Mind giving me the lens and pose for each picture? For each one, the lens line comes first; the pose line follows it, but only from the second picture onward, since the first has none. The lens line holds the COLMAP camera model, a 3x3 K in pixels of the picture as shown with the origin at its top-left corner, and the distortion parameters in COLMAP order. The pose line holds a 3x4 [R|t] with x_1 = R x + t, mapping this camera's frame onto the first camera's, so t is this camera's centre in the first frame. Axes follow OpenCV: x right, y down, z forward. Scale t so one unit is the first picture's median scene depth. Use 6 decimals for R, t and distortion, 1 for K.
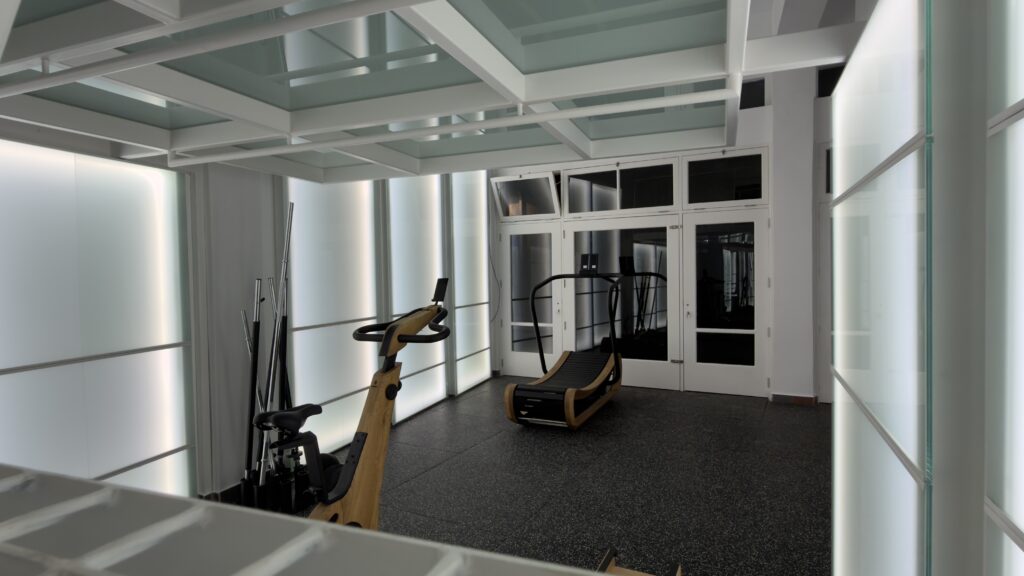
lens RADIAL K [[548.0, 0, 511.6], [0, 548.0, 287.6], [0, 0, 1]] dist [0.000214, -0.000243]
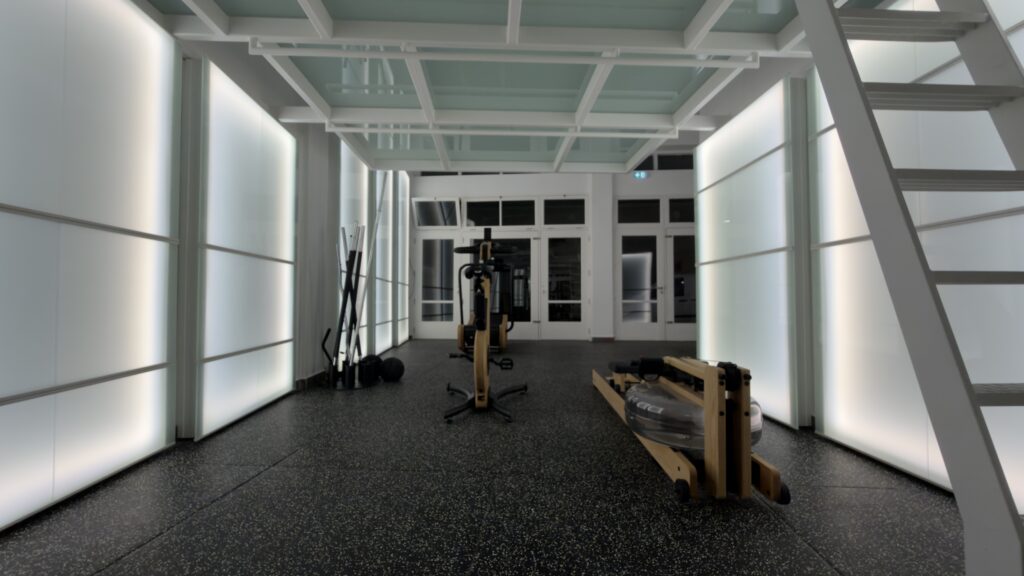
lens RADIAL K [[408.9, 0, 511.1], [0, 408.9, 288.4], [0, 0, 1]] dist [0.000454, 0.000004]
pose [[0.914503, 0.027802, 0.403623, -0.257364], [-0.003636, 0.998161, -0.060515, 0.111902], [-0.404563, 0.053874, 0.912922, -0.070489]]
